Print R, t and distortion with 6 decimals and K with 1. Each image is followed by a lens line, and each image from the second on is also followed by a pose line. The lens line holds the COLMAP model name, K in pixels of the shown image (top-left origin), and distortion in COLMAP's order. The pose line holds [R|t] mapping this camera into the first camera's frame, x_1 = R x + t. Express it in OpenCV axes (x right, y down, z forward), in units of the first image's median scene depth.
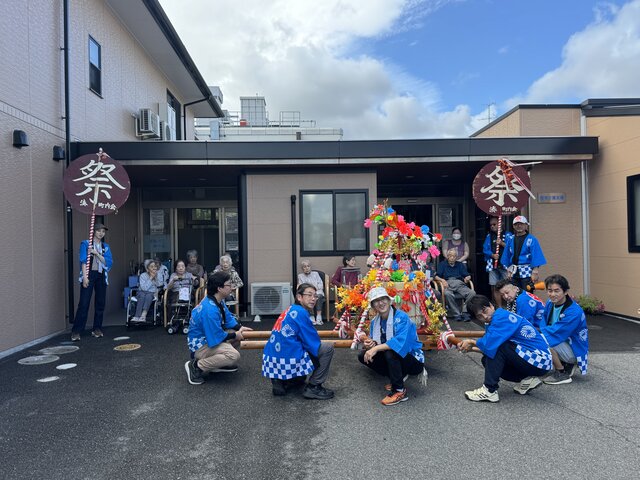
lens RADIAL K [[499.6, 0, 304.3], [0, 499.6, 248.5], [0, 0, 1]] dist [0.001212, -0.005259]
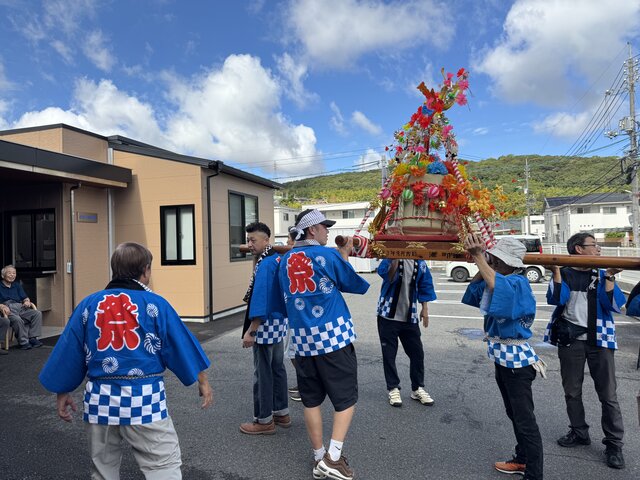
lens RADIAL K [[451.4, 0, 320.0], [0, 451.4, 240.0], [0, 0, 1]] dist [0.111196, -0.170120]
pose [[0.299943, 0.023802, 0.953660, -0.314336], [0.027582, 0.999054, -0.033610, -0.006222], [-0.953558, 0.036385, 0.299003, 0.246057]]
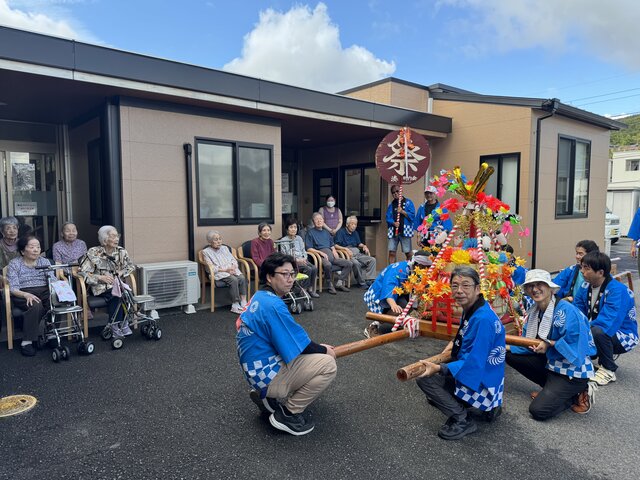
lens RADIAL K [[445.9, 0, 326.8], [0, 445.9, 250.9], [0, 0, 1]] dist [0.134019, -0.164926]
pose [[0.769427, -0.048443, 0.636895, -0.310628], [-0.009736, 0.996114, 0.087528, -0.008925], [-0.638661, -0.073547, 0.765965, 0.355366]]
